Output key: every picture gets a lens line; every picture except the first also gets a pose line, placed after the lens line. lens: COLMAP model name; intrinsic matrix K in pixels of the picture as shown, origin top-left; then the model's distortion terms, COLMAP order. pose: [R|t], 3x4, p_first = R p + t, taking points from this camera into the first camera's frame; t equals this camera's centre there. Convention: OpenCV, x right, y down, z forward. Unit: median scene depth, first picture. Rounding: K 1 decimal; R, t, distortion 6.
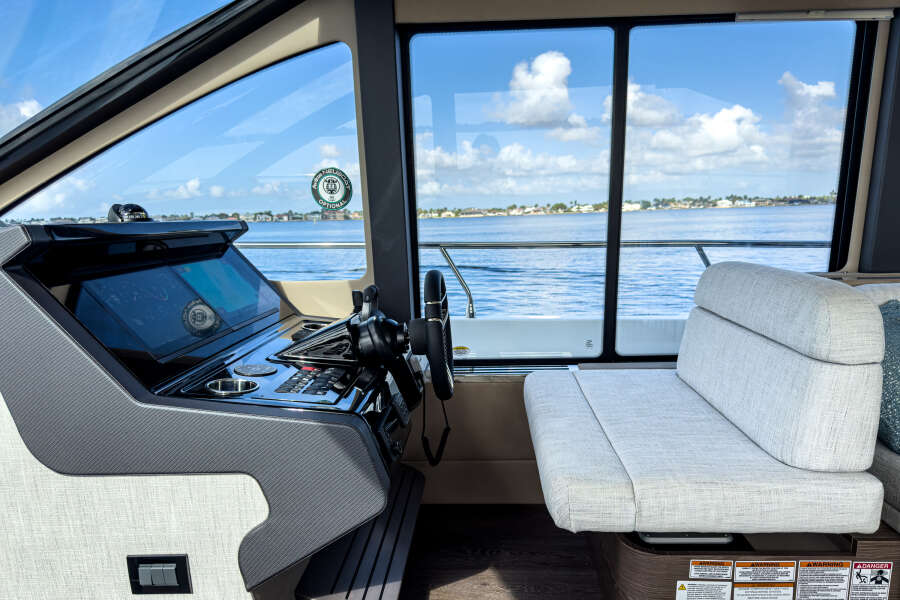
lens RADIAL K [[639.5, 0, 453.2], [0, 639.5, 350.2], [0, 0, 1]] dist [0.001589, -0.024148]
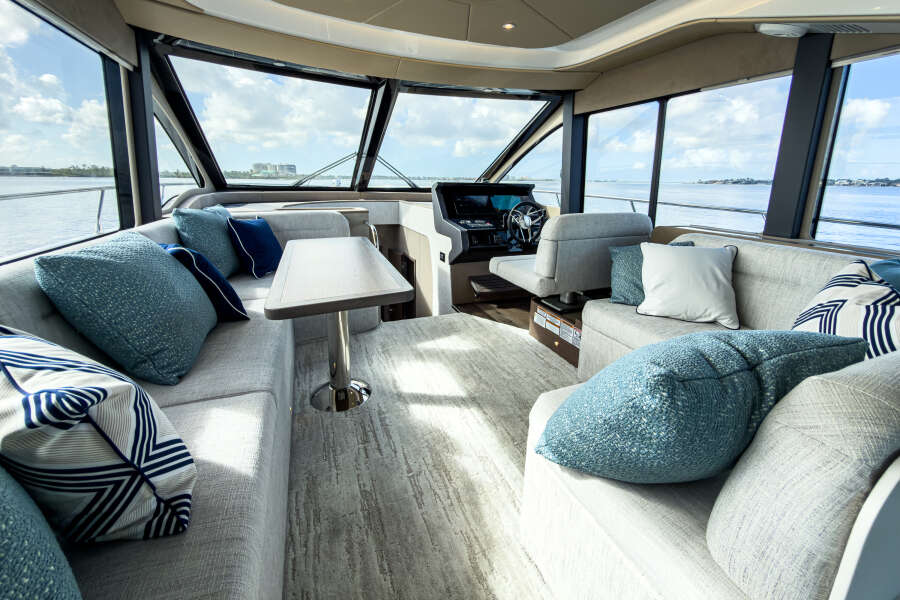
lens RADIAL K [[358.4, 0, 448.8], [0, 358.4, 273.2], [0, 0, 1]] dist [-0.008650, -0.000485]
pose [[0.422721, 0.262021, -0.867555, 1.597358], [-0.214672, 0.958998, 0.185039, -0.035484], [0.880467, 0.108020, 0.461637, -0.144483]]
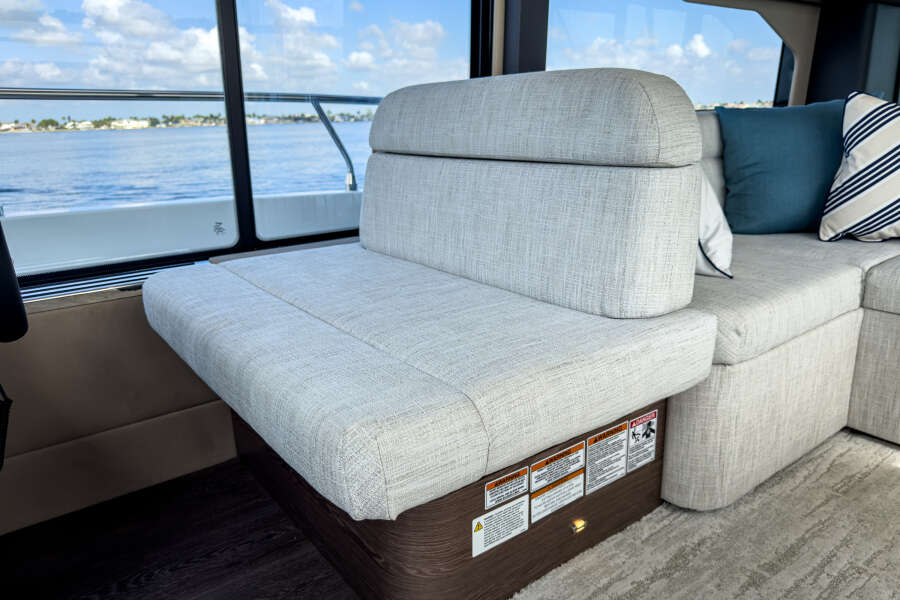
lens RADIAL K [[635.8, 0, 450.0], [0, 635.8, 300.0], [0, 0, 1]] dist [0.042220, -0.051865]
pose [[0.762383, -0.170928, 0.624144, -0.062675], [0.140819, 0.985193, 0.097797, 0.053081], [-0.631618, 0.013332, 0.775165, 0.477400]]
